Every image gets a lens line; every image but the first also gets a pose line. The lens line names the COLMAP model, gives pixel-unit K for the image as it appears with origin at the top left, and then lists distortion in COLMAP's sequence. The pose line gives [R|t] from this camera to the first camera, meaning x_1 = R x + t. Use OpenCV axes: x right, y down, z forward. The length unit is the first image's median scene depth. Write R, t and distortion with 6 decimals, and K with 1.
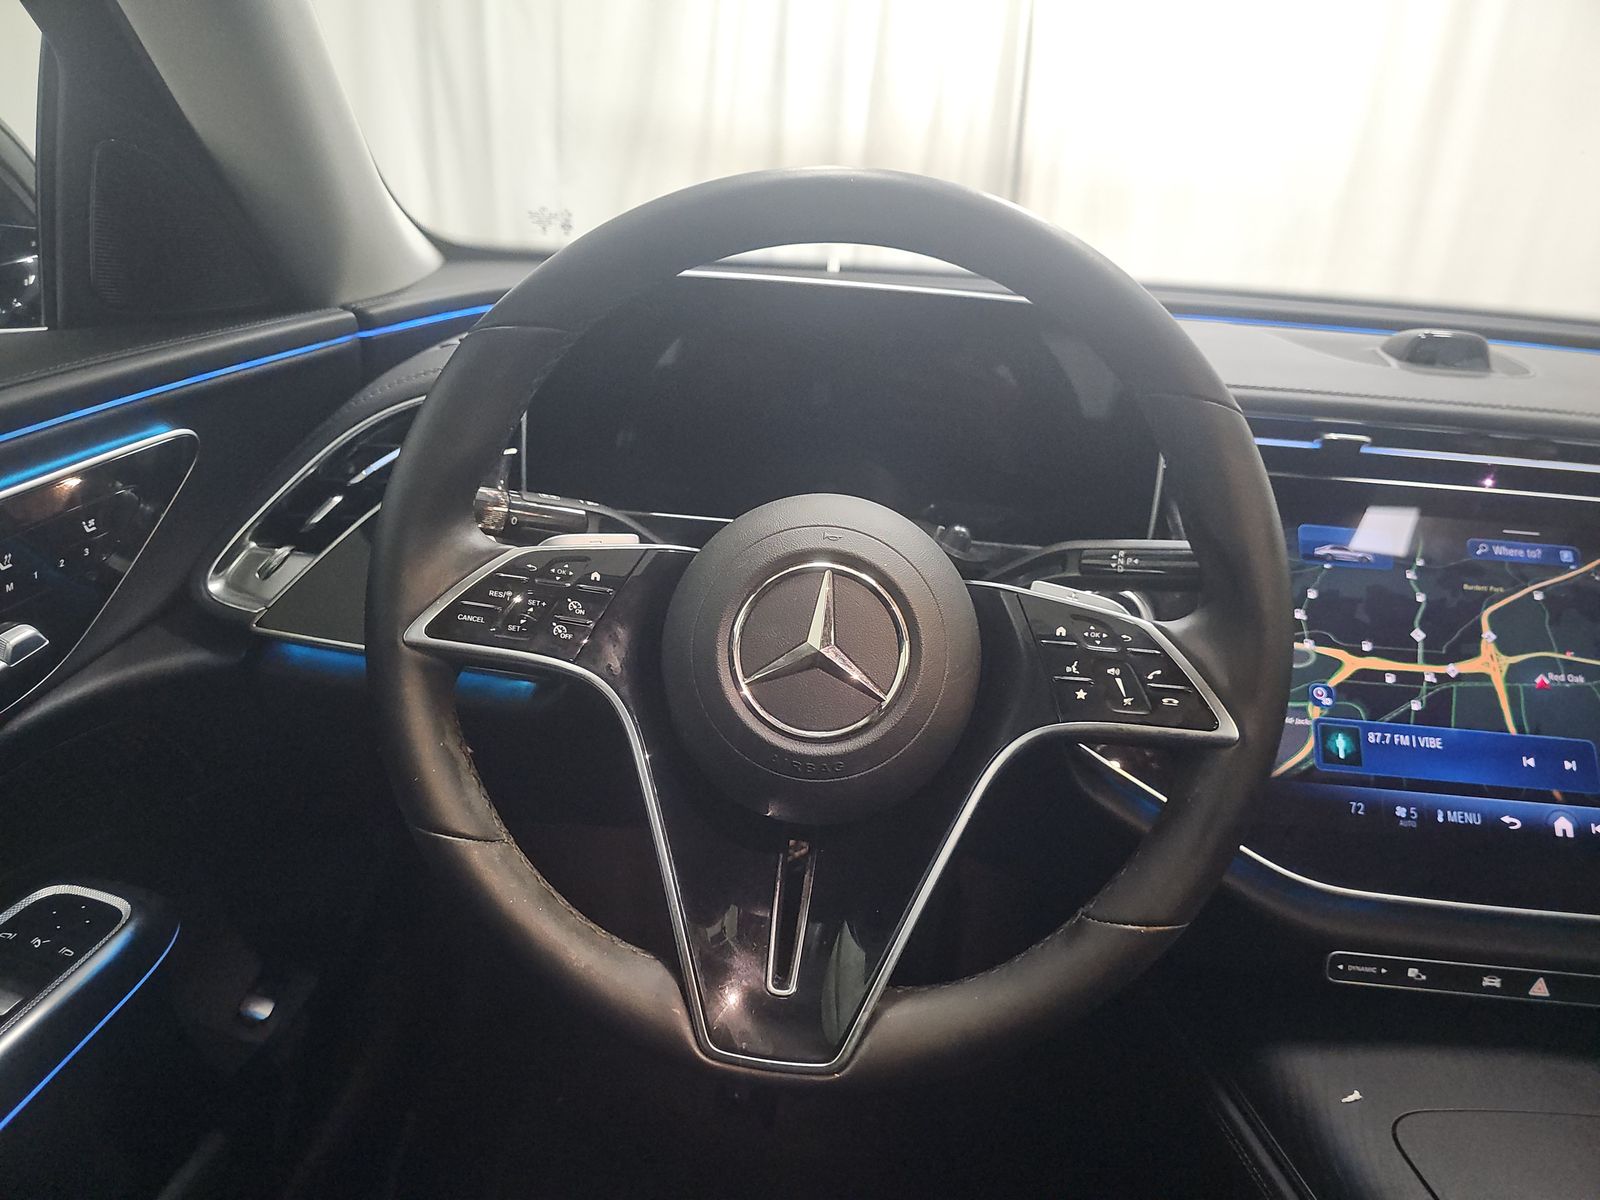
lens RADIAL K [[1069.3, 0, 800.3], [0, 1069.3, 599.5], [0, 0, 1]] dist [0.004104, -0.019945]
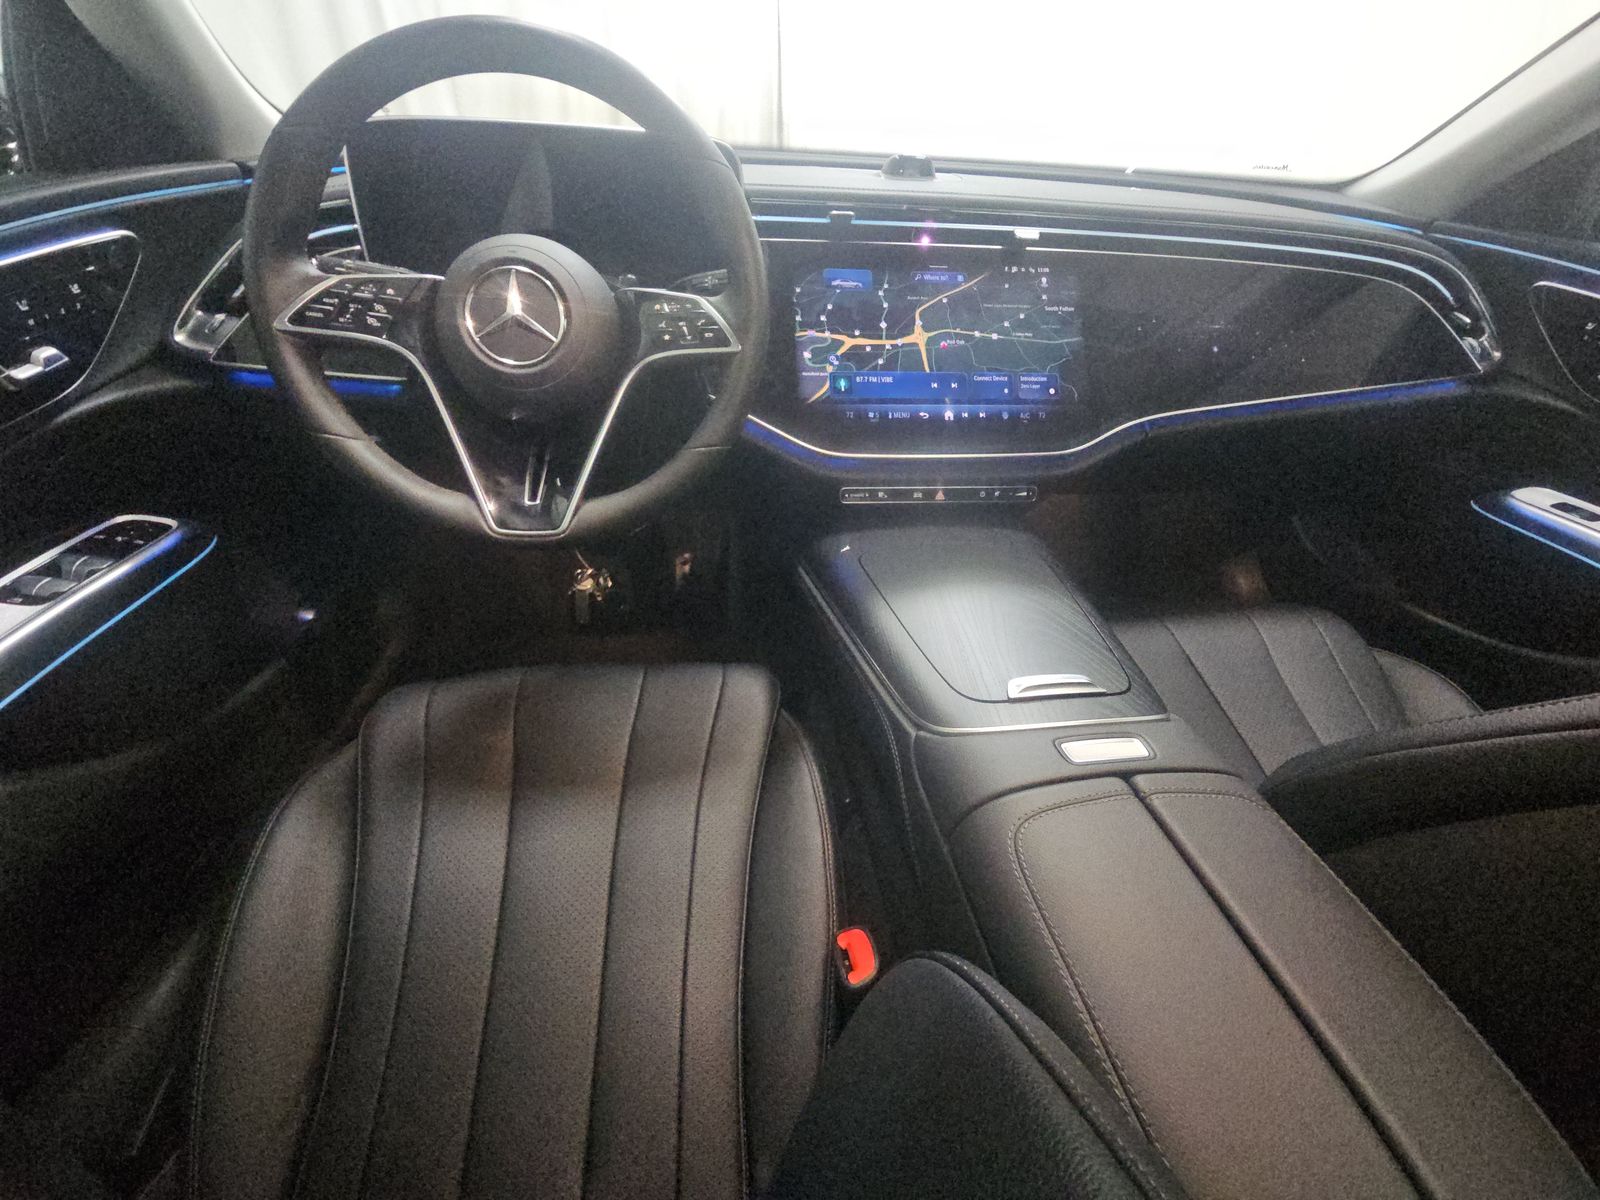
lens RADIAL K [[642.7, 0, 799.9], [0, 642.7, 600.9], [0, 0, 1]] dist [-0.000040, -0.000717]
pose [[0.983575, -0.122881, 0.132213, 0.225340], [0.086884, 0.964358, 0.249931, 0.219077], [-0.158212, -0.234339, 0.959194, -0.212645]]
